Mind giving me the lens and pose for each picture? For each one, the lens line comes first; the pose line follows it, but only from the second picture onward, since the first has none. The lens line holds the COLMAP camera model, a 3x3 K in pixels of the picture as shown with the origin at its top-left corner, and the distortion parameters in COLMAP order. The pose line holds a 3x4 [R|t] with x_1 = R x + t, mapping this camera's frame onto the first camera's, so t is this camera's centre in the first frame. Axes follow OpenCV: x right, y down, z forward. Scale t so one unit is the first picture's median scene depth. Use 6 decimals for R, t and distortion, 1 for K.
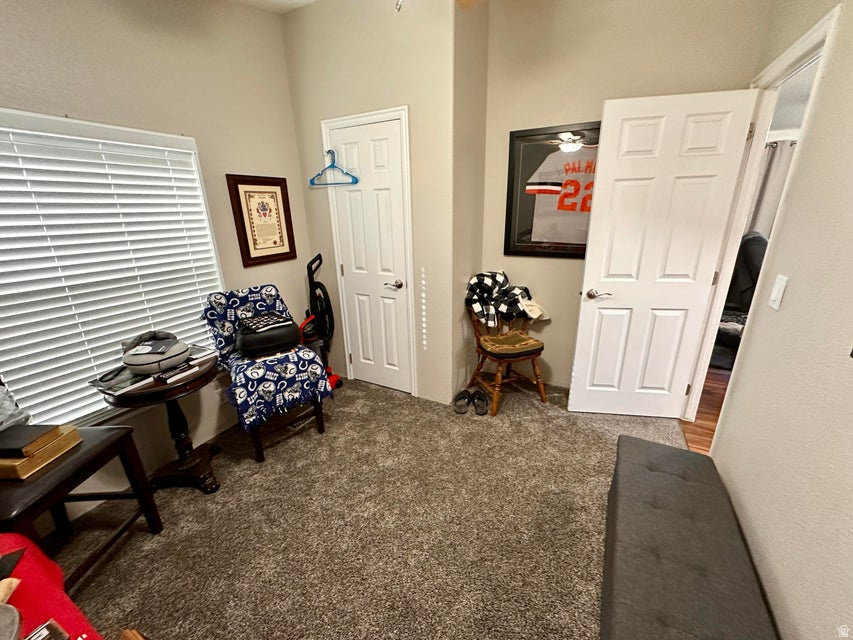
lens RADIAL K [[341.2, 0, 426.5], [0, 341.2, 320.0], [0, 0, 1]] dist [-0.001233, 0.000707]
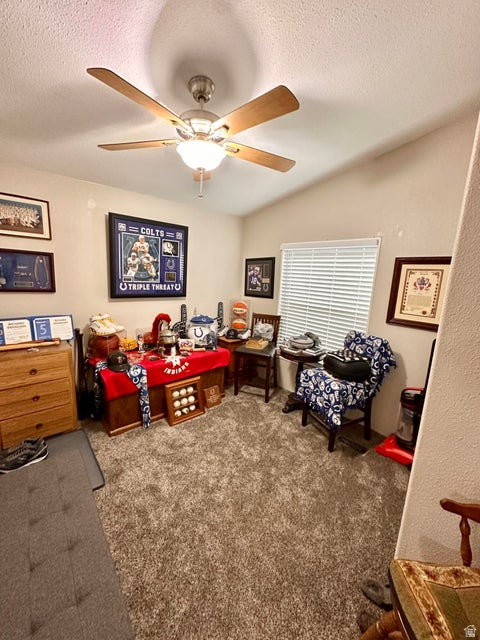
lens RADIAL K [[256.0, 0, 240.0], [0, 256.0, 320.0], [0, 0, 1]] dist [-0.001233, 0.000707]
pose [[-0.372193, 0.174111, -0.911678, 0.615945], [-0.328938, 0.893750, 0.304976, -0.292048], [0.867912, 0.413396, -0.275376, 0.795296]]
